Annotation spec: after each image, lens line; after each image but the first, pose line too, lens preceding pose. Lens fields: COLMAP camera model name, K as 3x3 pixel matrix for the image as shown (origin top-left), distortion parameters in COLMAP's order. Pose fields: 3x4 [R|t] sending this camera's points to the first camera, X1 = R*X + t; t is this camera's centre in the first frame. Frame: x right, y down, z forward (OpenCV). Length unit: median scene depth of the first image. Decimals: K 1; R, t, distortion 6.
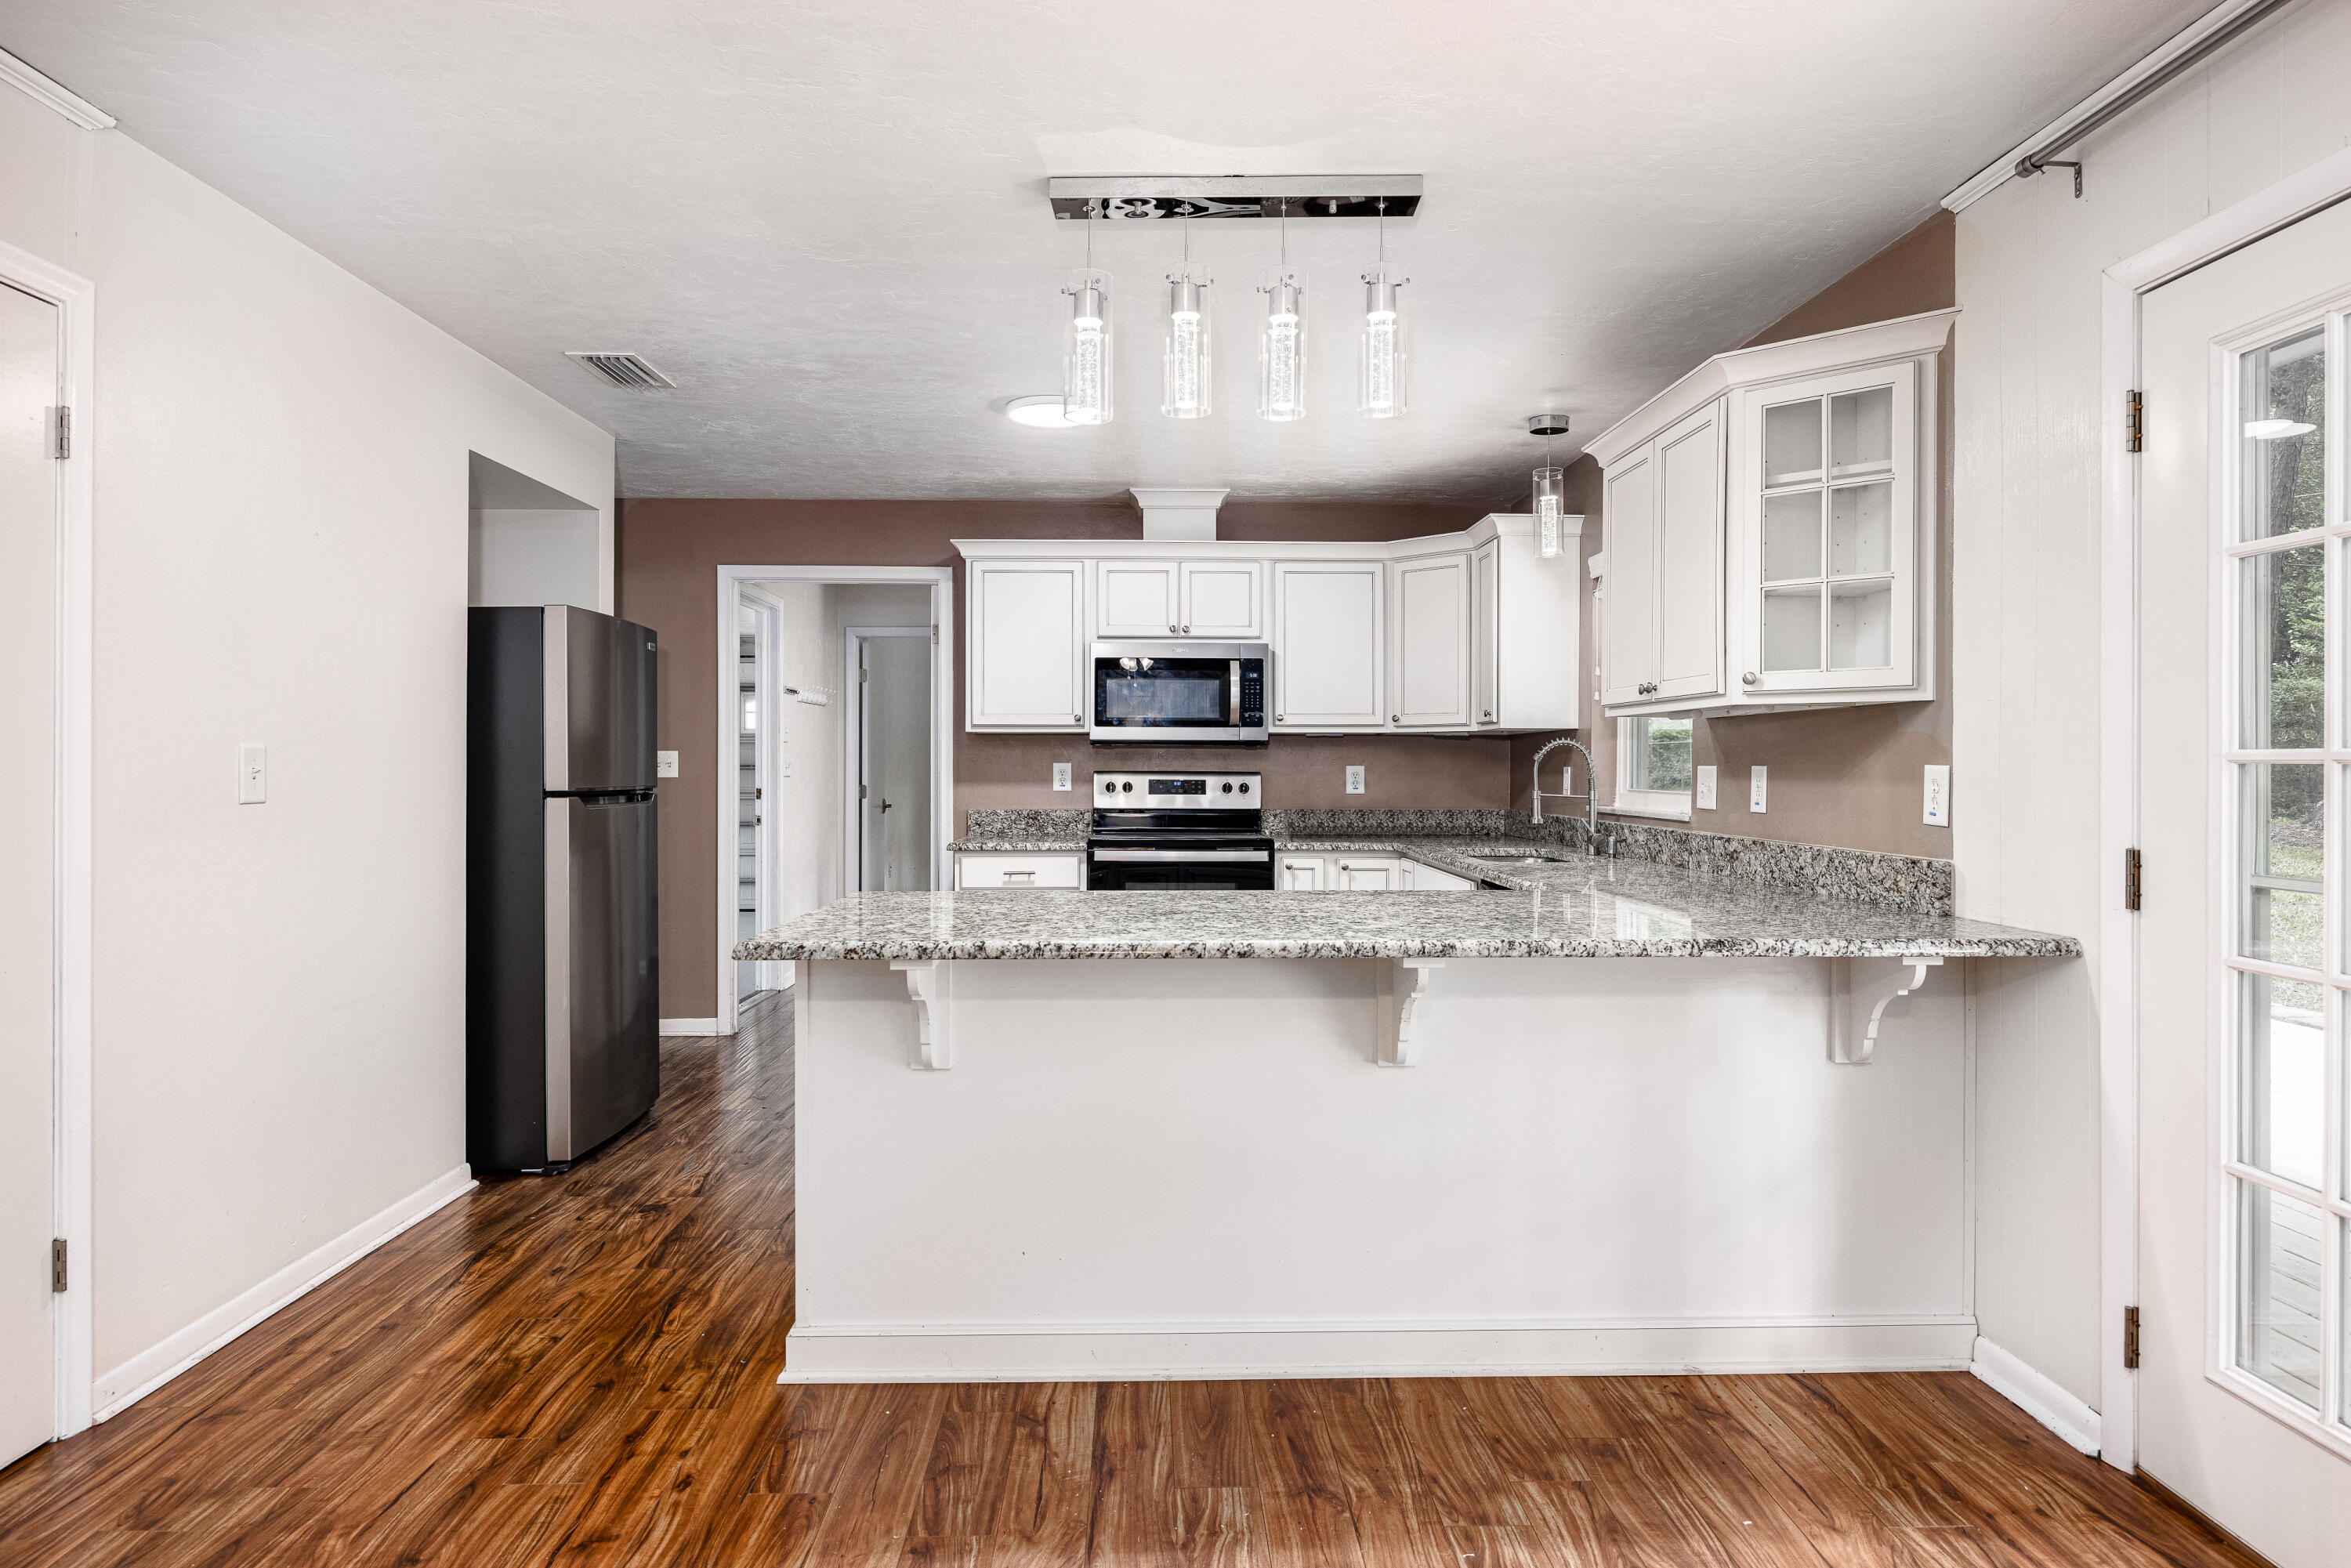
lens RADIAL K [[1298.3, 0, 1195.7], [0, 1298.3, 760.0], [0, 0, 1]] dist [-0.005880, -0.000645]
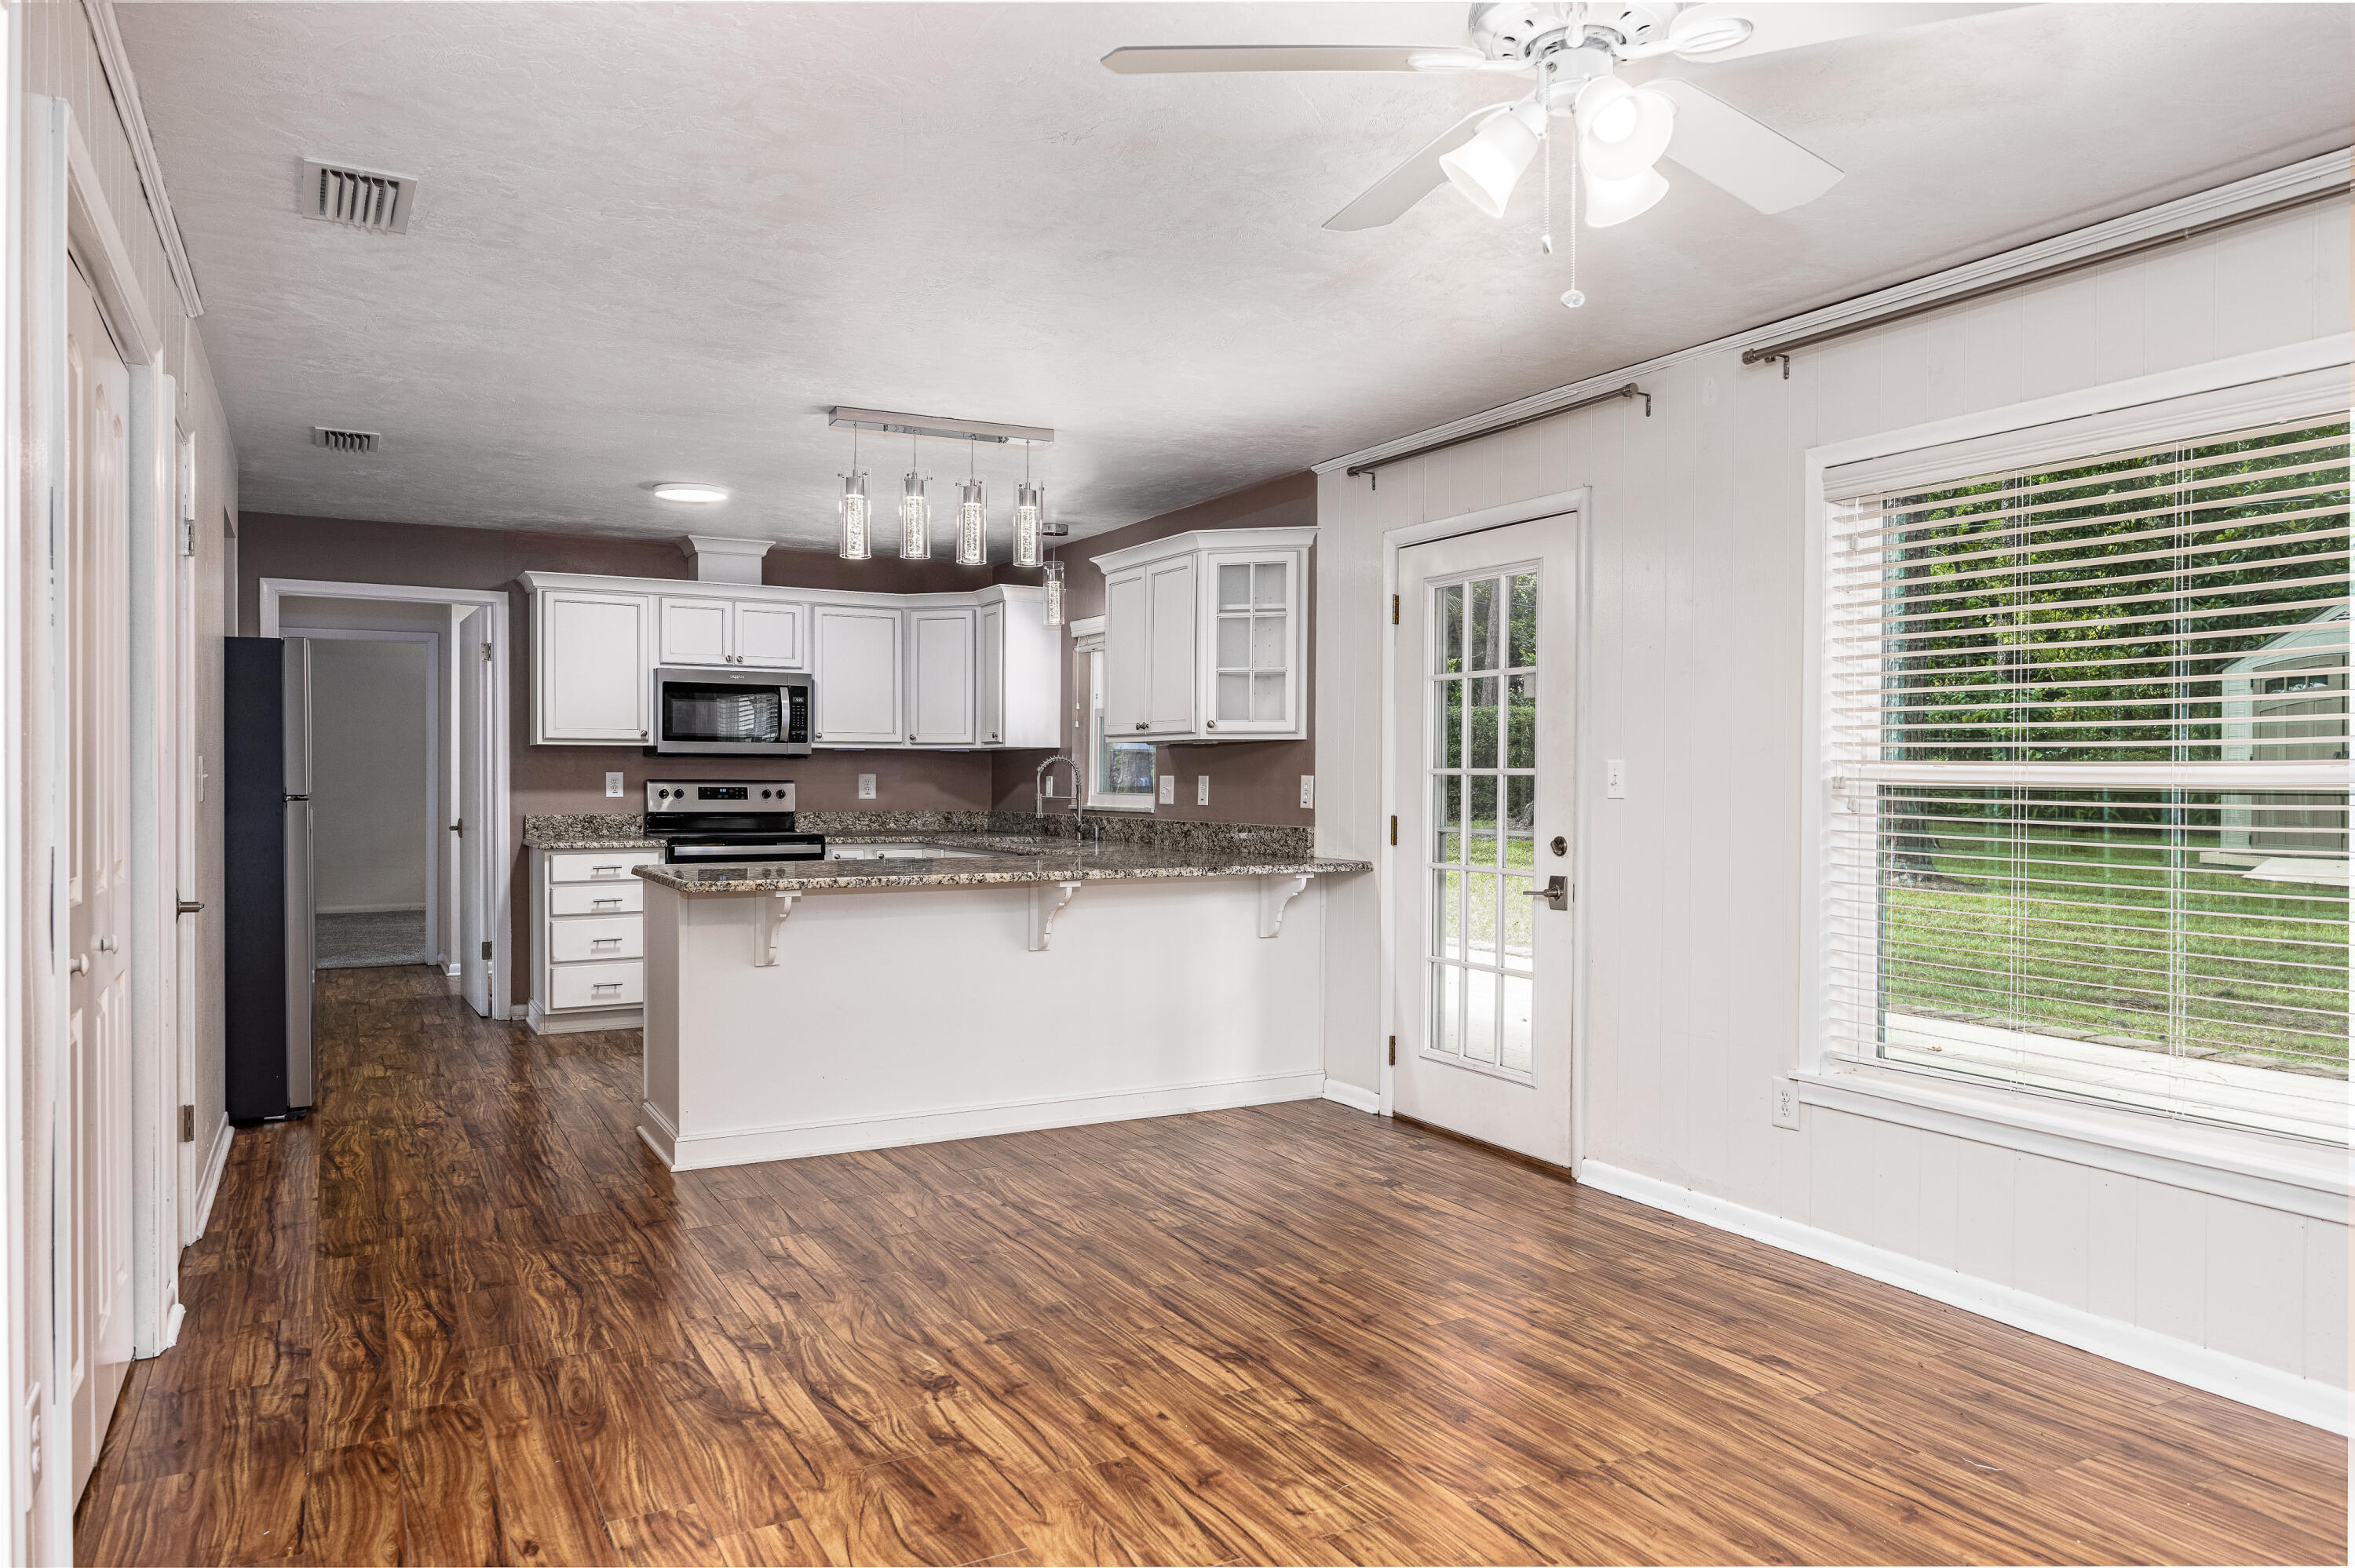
lens RADIAL K [[1467.6, 0, 1260.1], [0, 1467.6, 797.3], [0, 0, 1]] dist [-0.108236, 0.061186]
pose [[0.866183, -0.003568, 0.499714, -0.272884], [-0.004964, 0.999864, 0.015744, 0.001673], [-0.499703, -0.016118, 0.866047, -0.398140]]
